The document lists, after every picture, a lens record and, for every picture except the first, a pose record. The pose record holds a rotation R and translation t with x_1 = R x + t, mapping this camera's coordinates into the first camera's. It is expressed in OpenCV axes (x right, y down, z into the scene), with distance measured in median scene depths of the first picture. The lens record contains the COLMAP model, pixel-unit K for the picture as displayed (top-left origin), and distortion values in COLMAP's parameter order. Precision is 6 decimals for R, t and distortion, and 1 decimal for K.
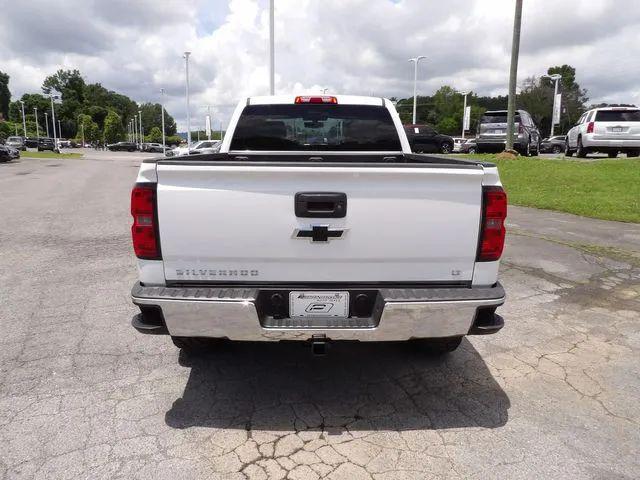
lens RADIAL K [[449.8, 0, 321.9], [0, 449.8, 235.4], [0, 0, 1]] dist [-0.003369, 0.007110]
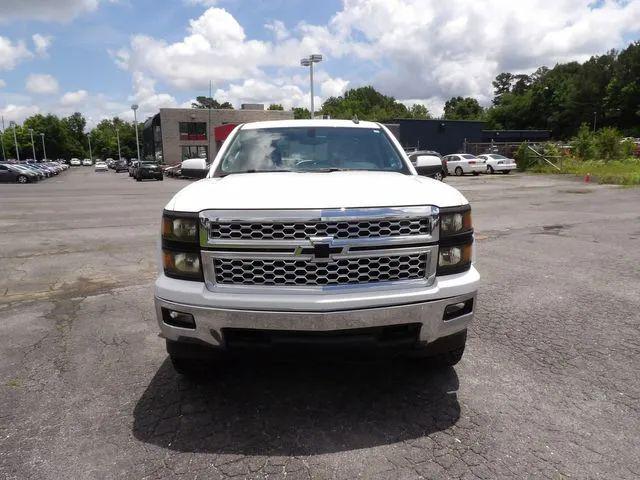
lens RADIAL K [[449.8, 0, 321.9], [0, 449.8, 235.4], [0, 0, 1]] dist [-0.003369, 0.007110]
pose [[-0.999535, 0.010710, -0.028567, -0.024888], [-0.000309, 0.932757, 0.360505, -0.754286], [0.030507, 0.360346, -0.932320, 3.562658]]
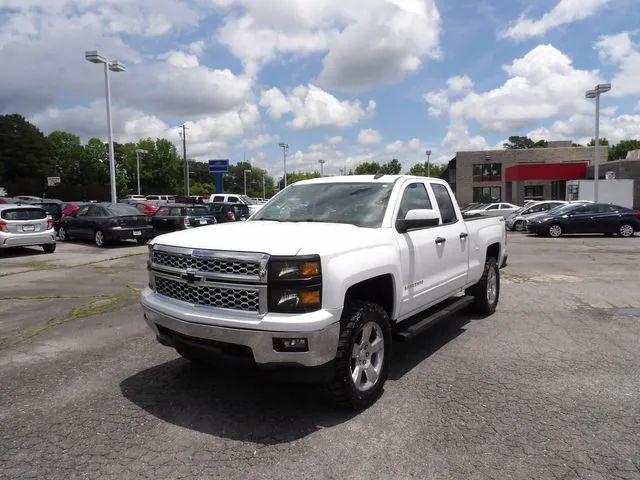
lens RADIAL K [[448.3, 0, 320.0], [0, 448.3, 240.0], [0, 0, 1]] dist [0.006650, 0.003080]
pose [[-0.807658, -0.053152, 0.587250, -1.028568], [0.116189, 0.962057, 0.246873, -0.774308], [-0.578090, 0.267621, -0.770838, 3.476226]]
